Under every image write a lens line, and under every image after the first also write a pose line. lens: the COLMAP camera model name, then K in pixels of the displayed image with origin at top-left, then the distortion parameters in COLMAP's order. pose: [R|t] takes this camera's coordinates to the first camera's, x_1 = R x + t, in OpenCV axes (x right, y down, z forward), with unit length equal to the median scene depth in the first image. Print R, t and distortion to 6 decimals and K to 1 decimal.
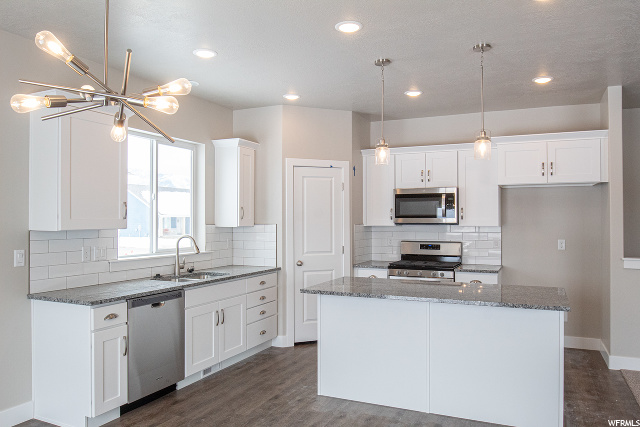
lens RADIAL K [[473.8, 0, 320.0], [0, 473.8, 213.5], [0, 0, 1]] dist [-0.001289, -0.038867]
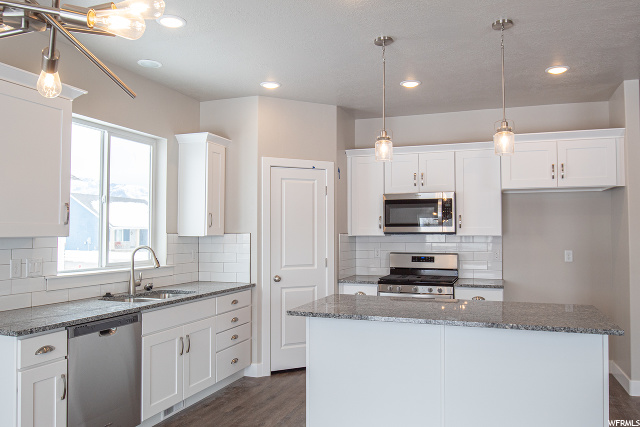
lens RADIAL K [[488.7, 0, 320.0], [0, 488.7, 213.5], [0, 0, 1]] dist [-0.000985, -0.034176]
pose [[0.997005, 0.004182, 0.077226, -0.036638], [-0.002159, 0.999653, -0.026268, 0.010232], [-0.077309, 0.026022, 0.996668, 0.108883]]
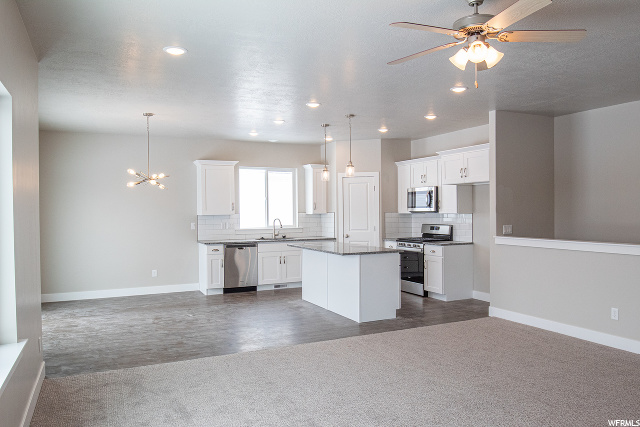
lens RADIAL K [[473.8, 0, 320.0], [0, 473.8, 213.5], [0, 0, 1]] dist [-0.001289, -0.038867]
pose [[0.772305, -0.001915, -0.635250, 0.984991], [0.016003, 0.999737, 0.016442, -0.002337], [0.635051, -0.022864, 0.772132, -0.351271]]
